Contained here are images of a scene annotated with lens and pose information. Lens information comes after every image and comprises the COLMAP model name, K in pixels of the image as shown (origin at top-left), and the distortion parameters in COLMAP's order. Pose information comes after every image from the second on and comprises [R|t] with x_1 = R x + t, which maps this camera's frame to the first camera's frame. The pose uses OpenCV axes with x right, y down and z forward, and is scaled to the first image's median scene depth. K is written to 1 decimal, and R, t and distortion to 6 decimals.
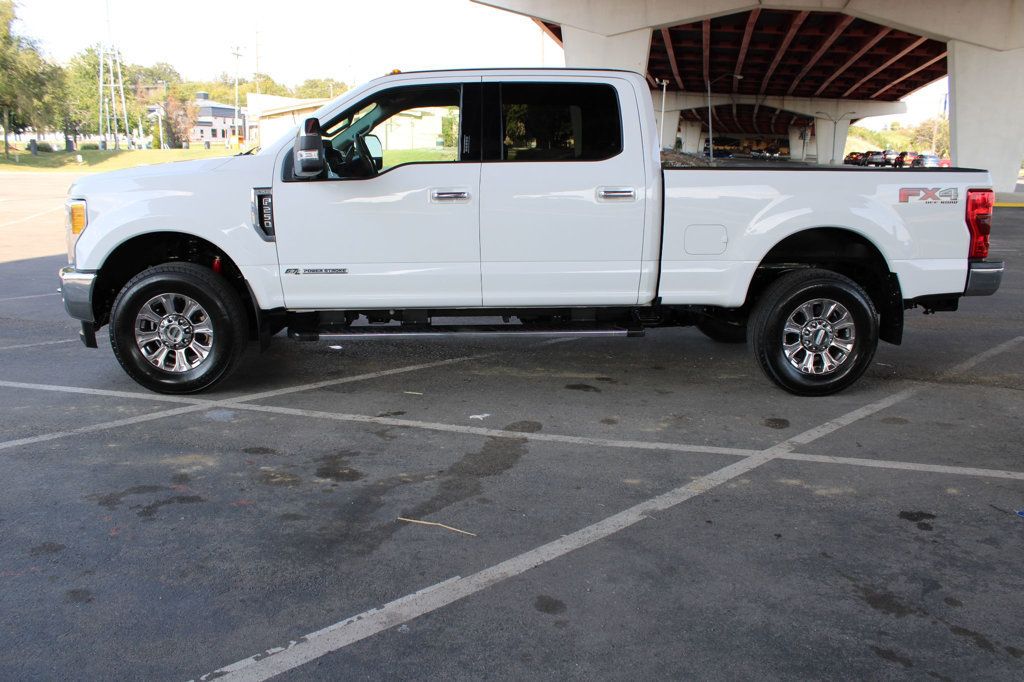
lens RADIAL K [[850.3, 0, 506.2], [0, 850.3, 343.0], [0, 0, 1]] dist [-0.149429, 0.125769]
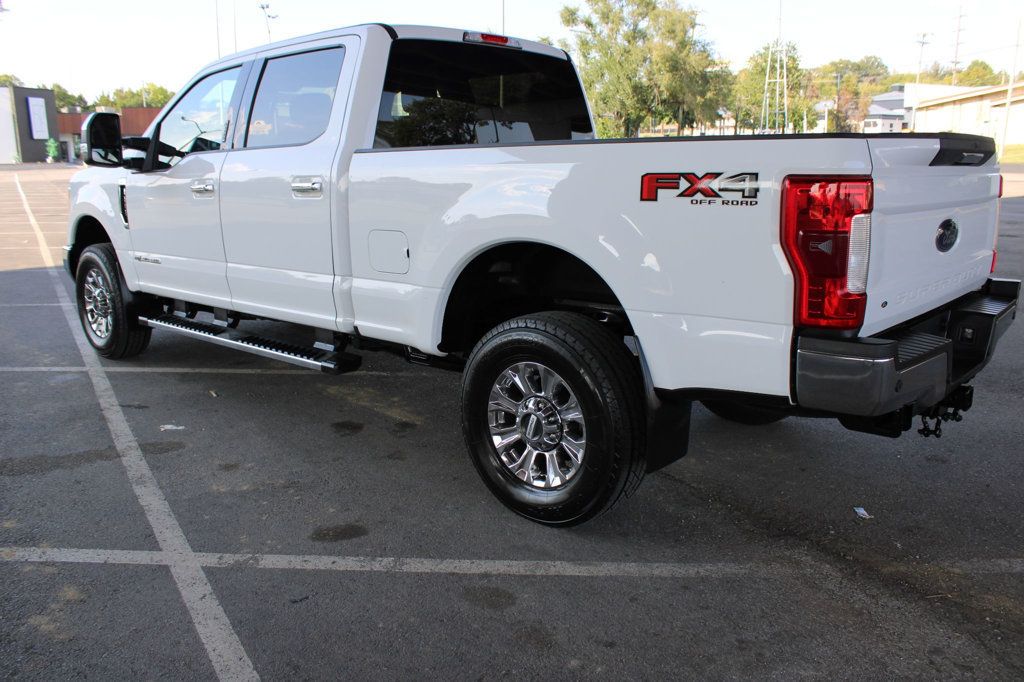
lens RADIAL K [[850.3, 0, 506.2], [0, 850.3, 343.0], [0, 0, 1]] dist [-0.149429, 0.125769]
pose [[0.706378, 0.139287, -0.693996, 0.820162], [-0.134853, 0.988972, 0.061230, -0.106337], [0.694871, 0.050336, 0.717371, 0.581845]]
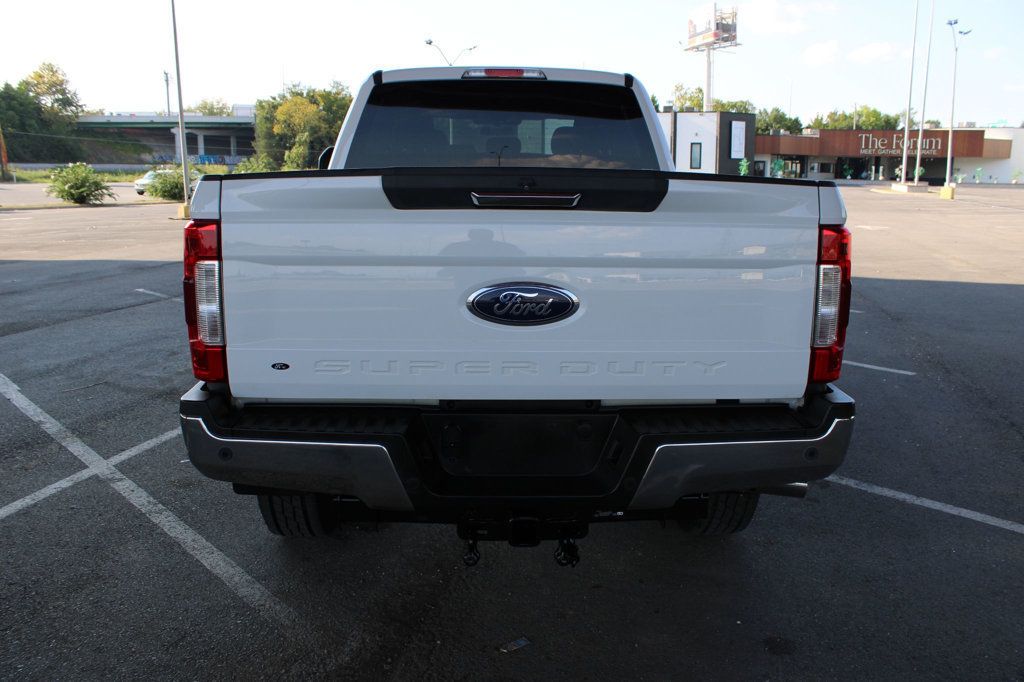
lens RADIAL K [[850.3, 0, 506.2], [0, 850.3, 343.0], [0, 0, 1]] dist [-0.149429, 0.125769]
pose [[-0.016400, 0.180469, -0.983444, 1.069155], [-0.211852, 0.960618, 0.179813, -0.248195], [0.977164, 0.211293, 0.022479, 1.212098]]
